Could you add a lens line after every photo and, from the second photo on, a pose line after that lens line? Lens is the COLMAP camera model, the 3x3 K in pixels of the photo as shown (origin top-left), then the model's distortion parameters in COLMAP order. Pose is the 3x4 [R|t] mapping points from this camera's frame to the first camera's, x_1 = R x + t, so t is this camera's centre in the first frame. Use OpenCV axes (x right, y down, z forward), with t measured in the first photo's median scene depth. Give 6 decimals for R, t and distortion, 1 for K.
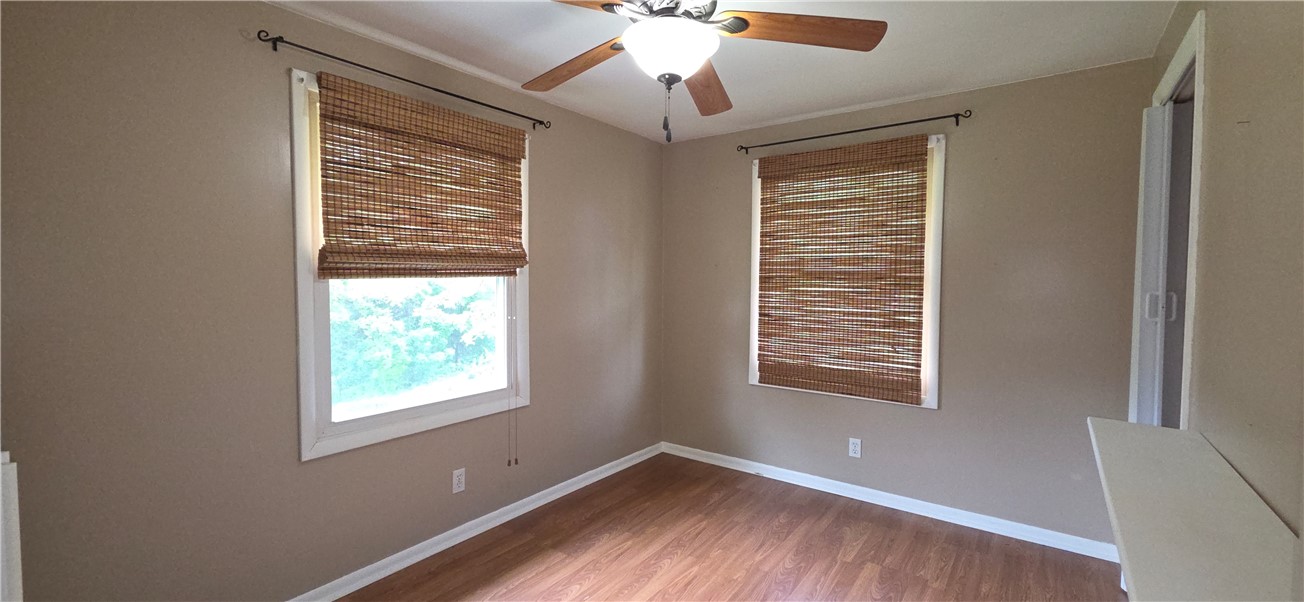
lens RADIAL K [[536.5, 0, 652.0], [0, 536.5, 301.0], [0, 0, 1]] dist [-0.000518, 0.000015]
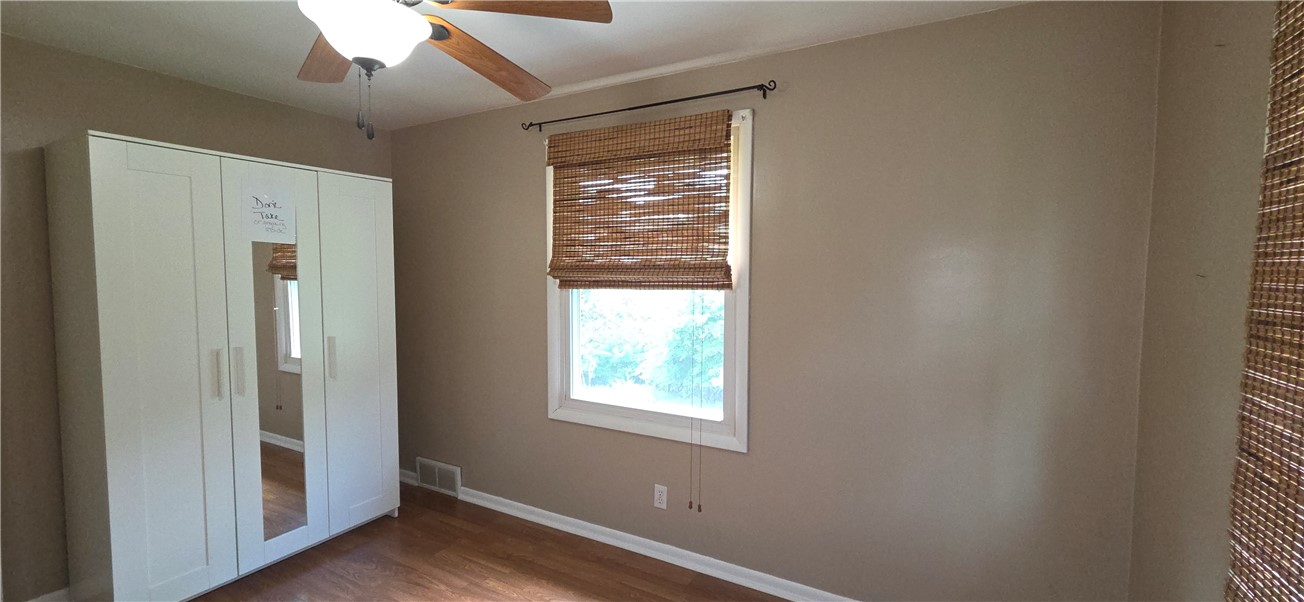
lens RADIAL K [[536.5, 0, 652.0], [0, 536.5, 301.0], [0, 0, 1]] dist [-0.000518, 0.000015]
pose [[0.116028, 0.050303, -0.991971, 0.624192], [-0.050284, 0.997734, 0.044714, -0.068576], [0.991972, 0.044692, 0.118294, 0.897706]]
